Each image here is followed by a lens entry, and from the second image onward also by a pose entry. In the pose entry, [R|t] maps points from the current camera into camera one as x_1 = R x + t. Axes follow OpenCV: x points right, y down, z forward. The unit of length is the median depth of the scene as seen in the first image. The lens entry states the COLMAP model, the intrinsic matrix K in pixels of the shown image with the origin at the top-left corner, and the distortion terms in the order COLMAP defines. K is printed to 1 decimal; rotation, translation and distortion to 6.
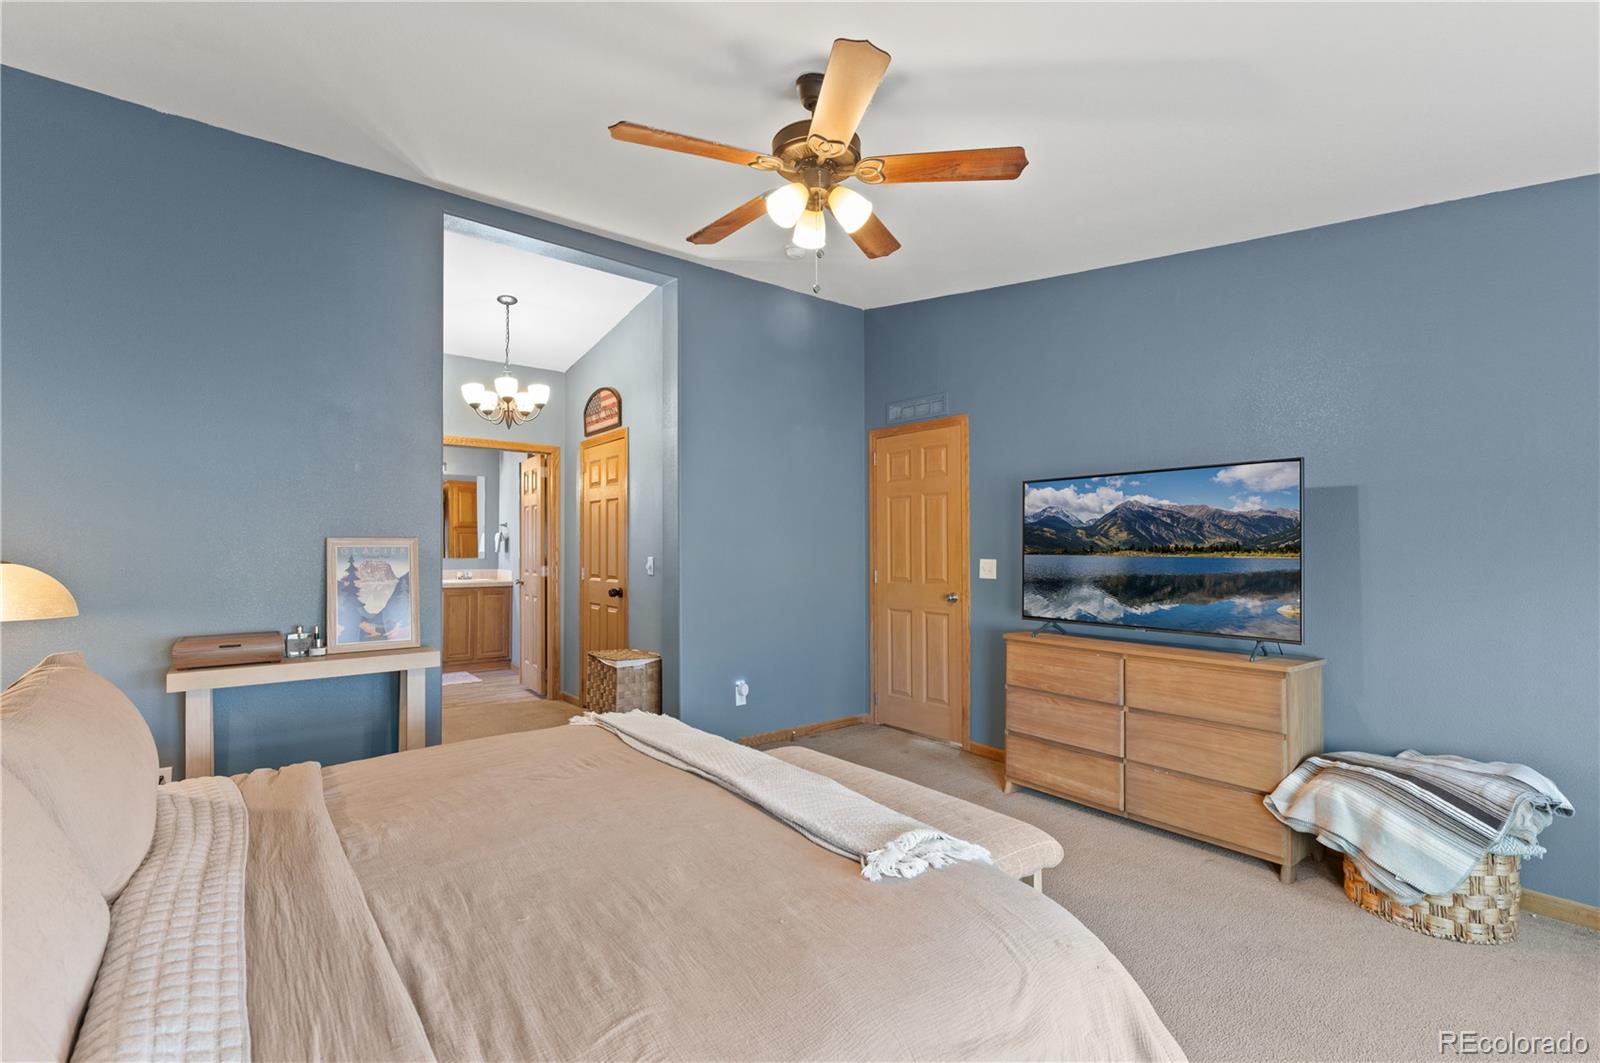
lens RADIAL K [[719.6, 0, 805.6], [0, 719.6, 536.6], [0, 0, 1]] dist [-0.001328, -0.000467]
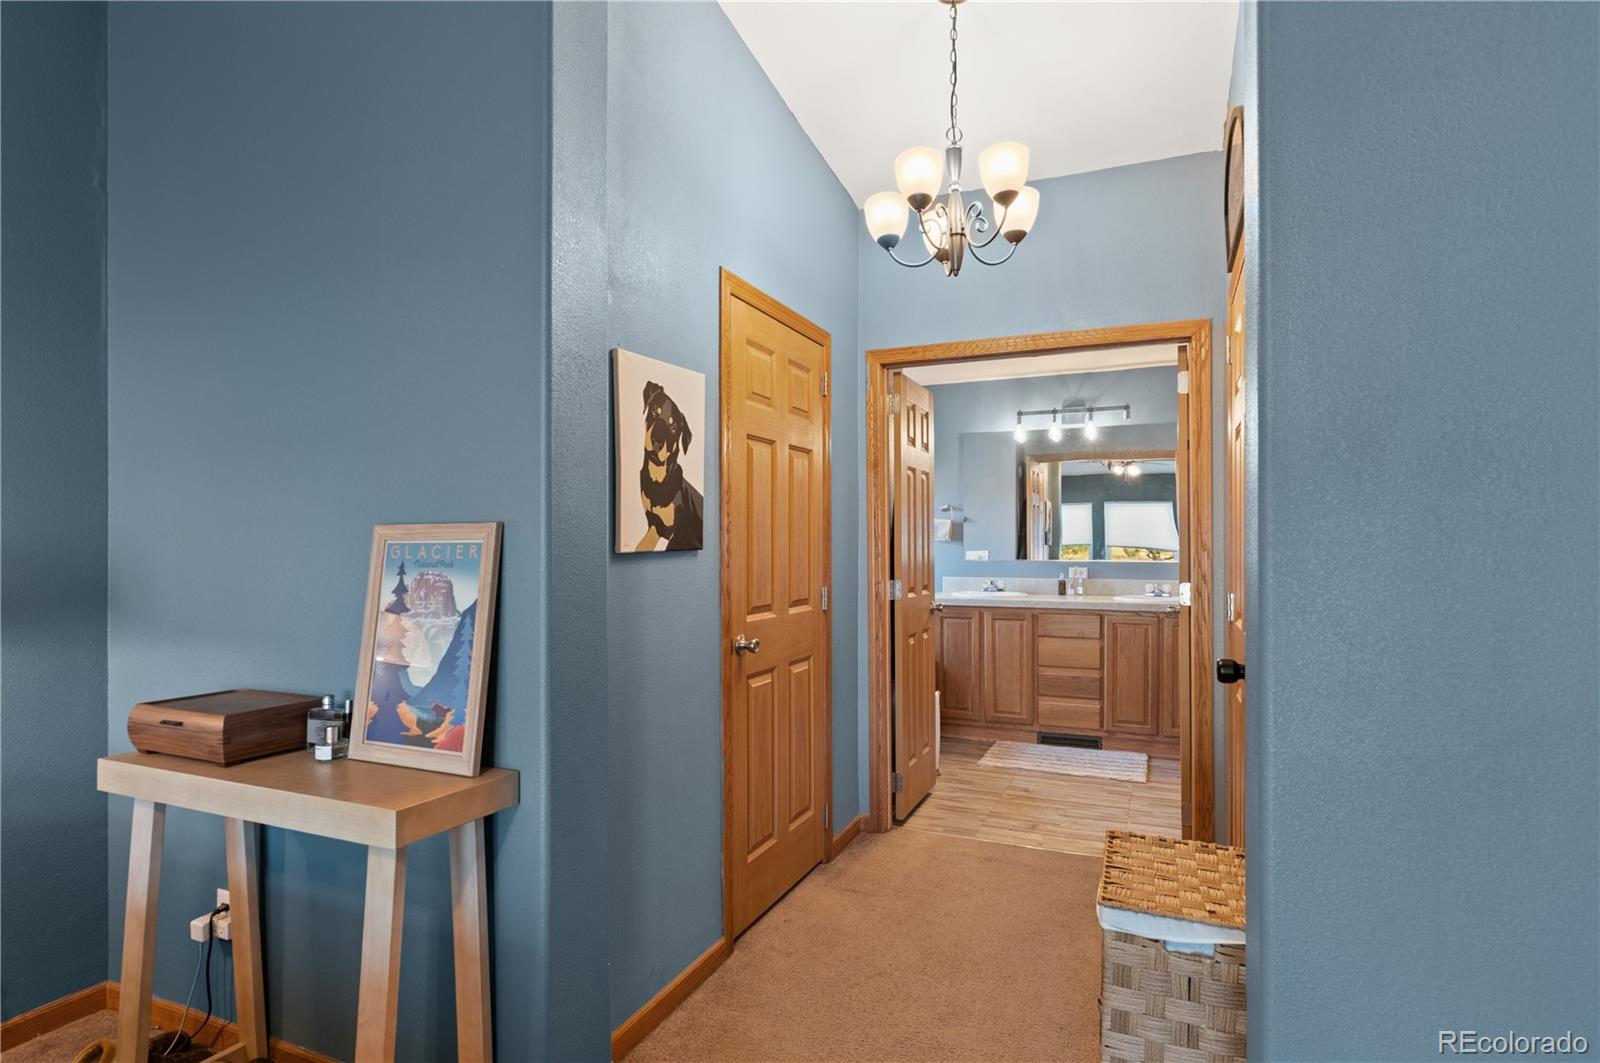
lens RADIAL K [[827.9, 0, 806.3], [0, 827.9, 550.7], [0, 0, 1]] dist [0.001164, 0.000281]
pose [[0.470202, 0.009143, -0.882511, -0.008834], [0.013218, 0.999761, 0.017400, 0.012754], [0.882460, -0.019847, 0.469969, 0.943108]]
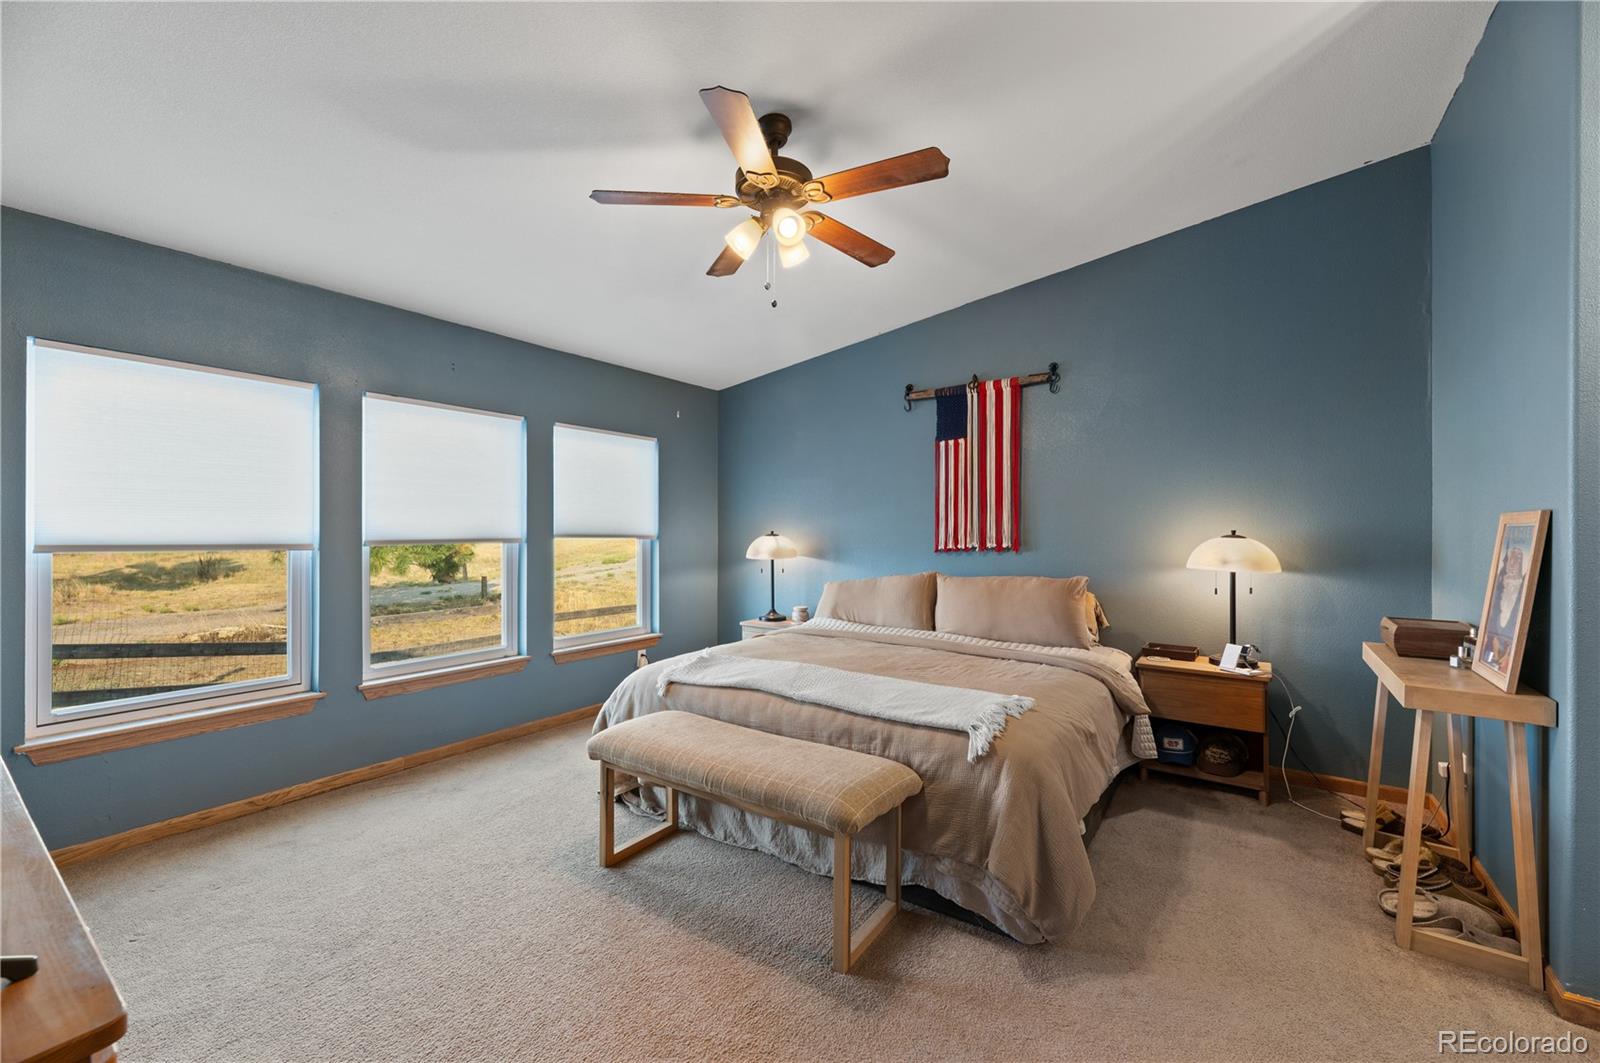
lens RADIAL K [[639.4, 0, 805.7], [0, 639.4, 529.8], [0, 0, 1]] dist [0.002399, 0.000288]
pose [[-0.956420, 0.004869, -0.291953, 0.180705], [0.008719, 0.999891, -0.011888, 0.018062], [0.291864, -0.013915, -0.956359, 1.340470]]
